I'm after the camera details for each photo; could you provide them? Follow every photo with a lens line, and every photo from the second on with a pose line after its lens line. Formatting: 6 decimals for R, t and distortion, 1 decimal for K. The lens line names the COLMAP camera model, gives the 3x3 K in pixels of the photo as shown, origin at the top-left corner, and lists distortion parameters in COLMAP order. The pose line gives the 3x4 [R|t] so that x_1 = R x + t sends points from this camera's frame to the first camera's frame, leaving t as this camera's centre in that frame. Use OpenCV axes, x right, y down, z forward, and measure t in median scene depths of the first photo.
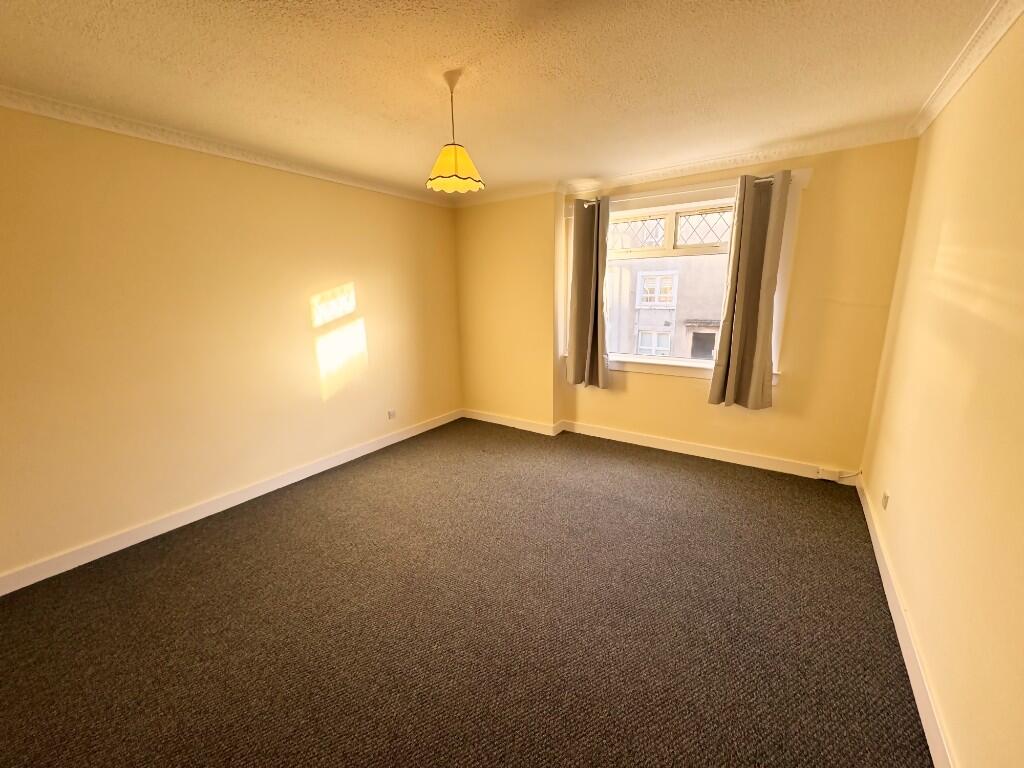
lens RADIAL K [[406.8, 0, 510.9], [0, 406.8, 382.7], [0, 0, 1]] dist [-0.002456, 0.000442]
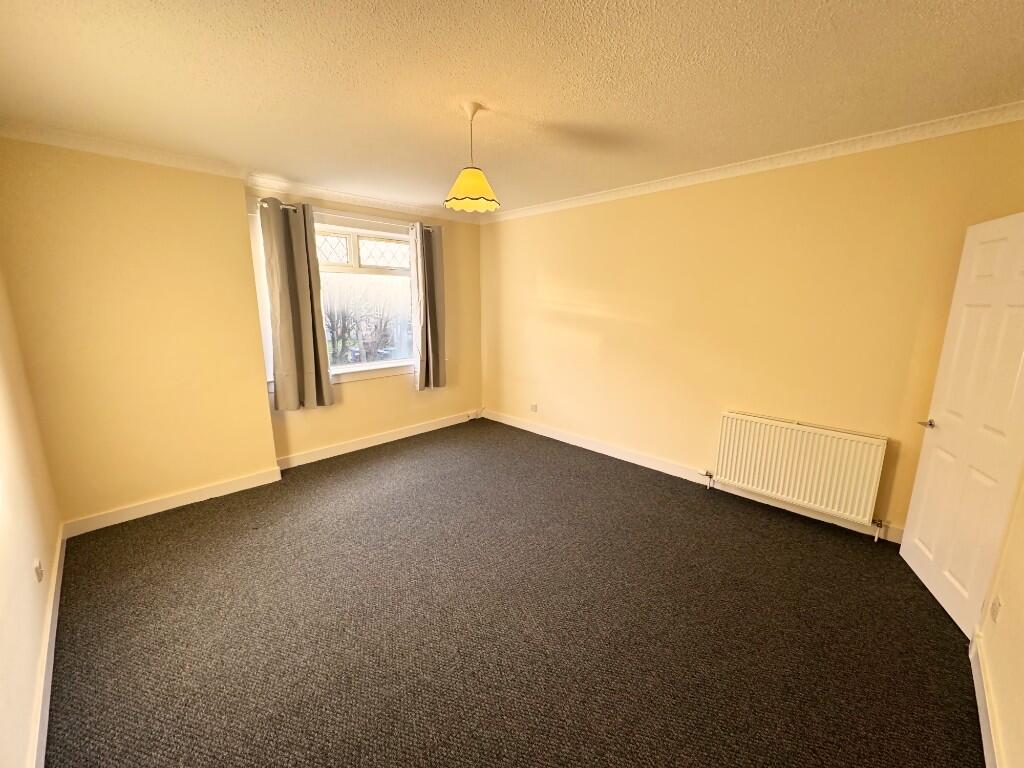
lens RADIAL K [[406.8, 0, 509.0], [0, 406.8, 384.8], [0, 0, 1]] dist [-0.002456, 0.000442]
pose [[0.188083, -0.183324, 0.964892, -0.666347], [0.210701, 0.967084, 0.142669, -0.087077], [-0.959286, 0.176470, 0.220518, 0.411090]]
